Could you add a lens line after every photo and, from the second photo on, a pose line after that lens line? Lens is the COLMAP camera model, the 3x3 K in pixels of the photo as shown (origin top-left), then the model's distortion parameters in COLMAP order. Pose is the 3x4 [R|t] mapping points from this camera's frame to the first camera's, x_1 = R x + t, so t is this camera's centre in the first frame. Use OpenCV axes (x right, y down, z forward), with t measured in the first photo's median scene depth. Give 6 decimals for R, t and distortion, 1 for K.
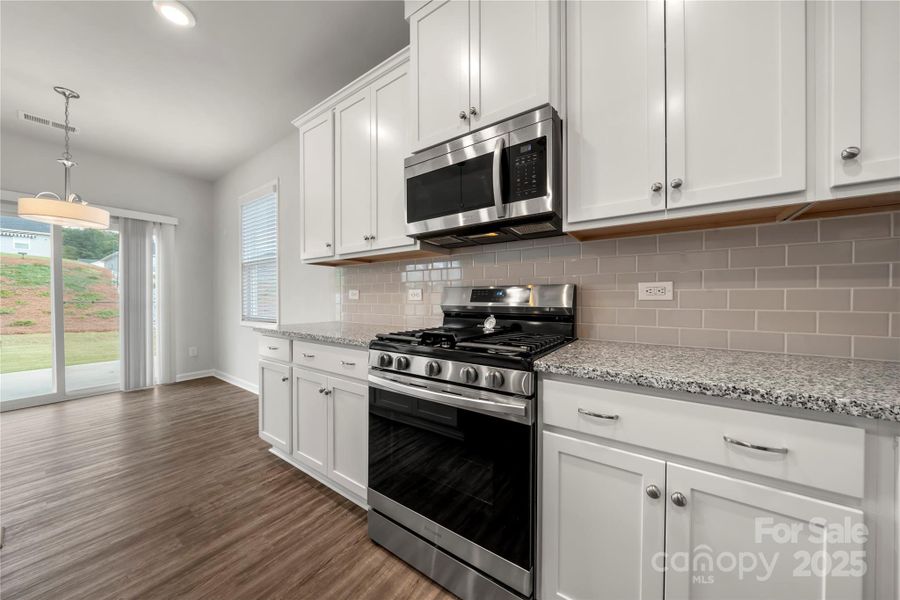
lens RADIAL K [[307.0, 0, 448.8], [0, 307.0, 299.7], [0, 0, 1]] dist [-0.009383, -0.000015]
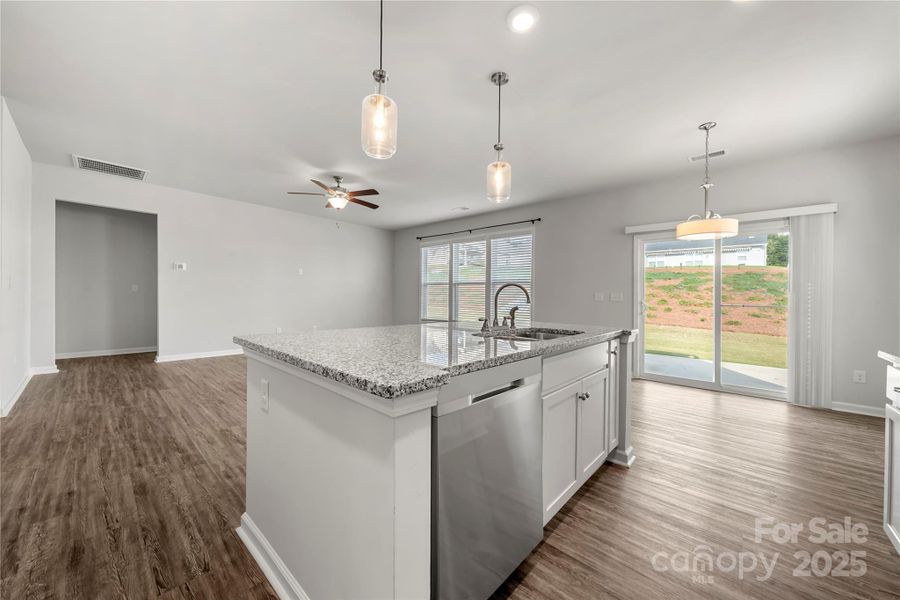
lens RADIAL K [[328.3, 0, 447.2], [0, 328.3, 299.8], [0, 0, 1]] dist [-0.000817, 0.000048]
pose [[-0.131138, 0.008248, -0.991330, 0.165802], [-0.024897, 0.999623, 0.011610, -0.001762], [0.991051, 0.026203, -0.130884, 0.221070]]
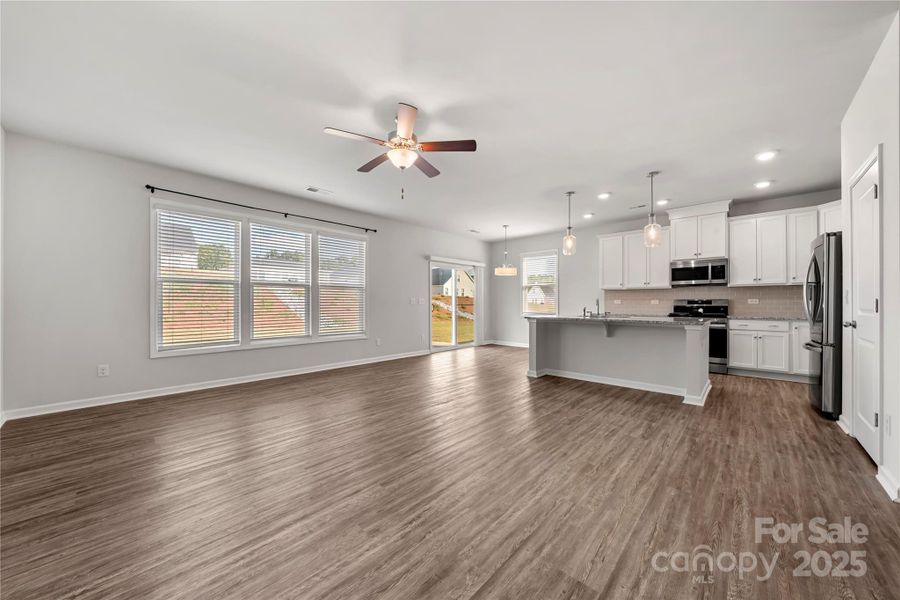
lens RADIAL K [[328.3, 0, 444.3], [0, 328.3, 300.8], [0, 0, 1]] dist [-0.000817, 0.000048]
pose [[0.990746, -0.000581, -0.135725, -1.741757], [-0.001172, 0.999917, -0.012836, 0.013700], [0.135721, 0.012876, 0.990663, -2.406589]]
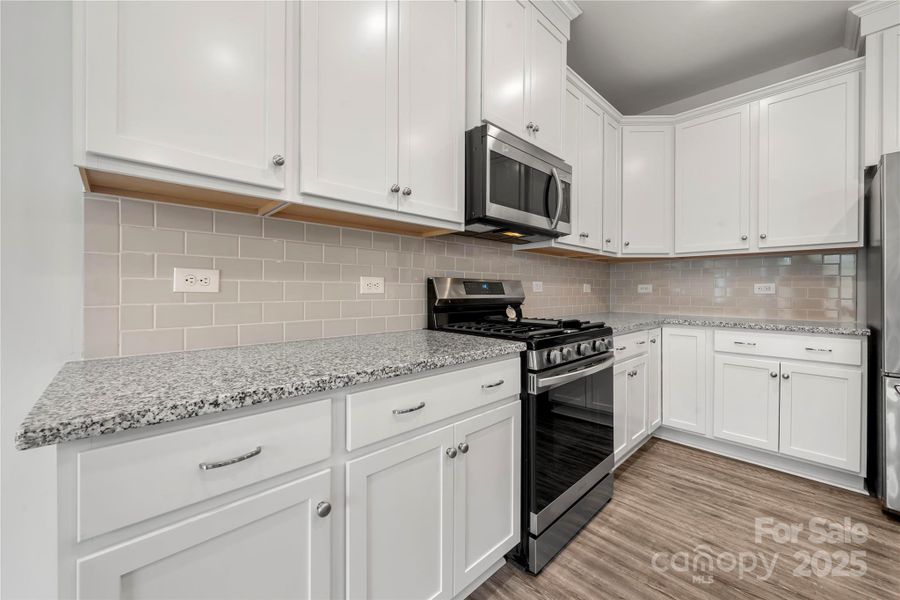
lens RADIAL K [[347.6, 0, 450.4], [0, 347.6, 292.5], [0, 0, 1]] dist [0.000918, 0.000358]
pose [[0.187363, -0.004941, 0.982278, -0.890242], [-0.000499, 0.999987, 0.005125, -0.004295], [-0.982291, -0.001451, 0.187358, 0.750393]]
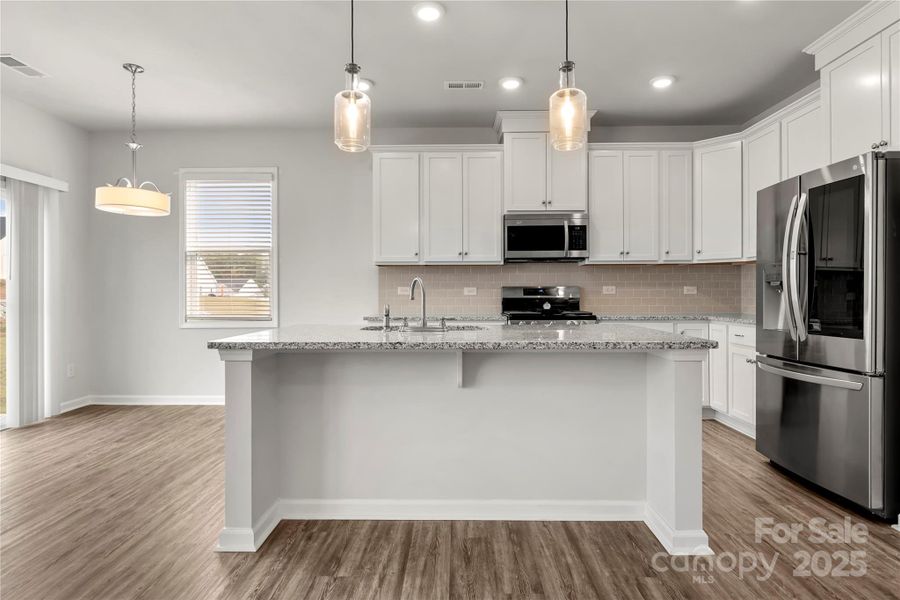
lens RADIAL K [[495.4, 0, 452.3], [0, 495.4, 297.1], [0, 0, 1]] dist [-0.004621, 0.002034]
pose [[0.821157, -0.006499, 0.570665, -1.643522], [0.006018, 0.999978, 0.002728, 0.005322], [-0.570670, 0.001194, 0.821179, -0.945253]]
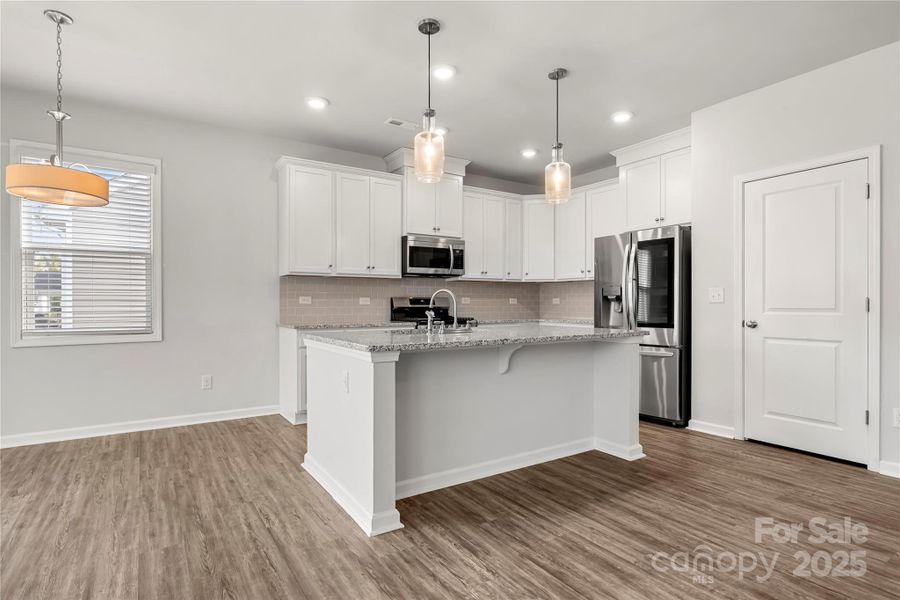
lens RADIAL K [[474.9, 0, 449.6], [0, 474.9, 302.6], [0, 0, 1]] dist [-0.001968, -0.002867]
pose [[0.357101, 0.002598, 0.934062, -2.470756], [0.006684, 0.999963, -0.005337, 0.008741], [-0.934042, 0.008149, 0.357071, -0.330482]]
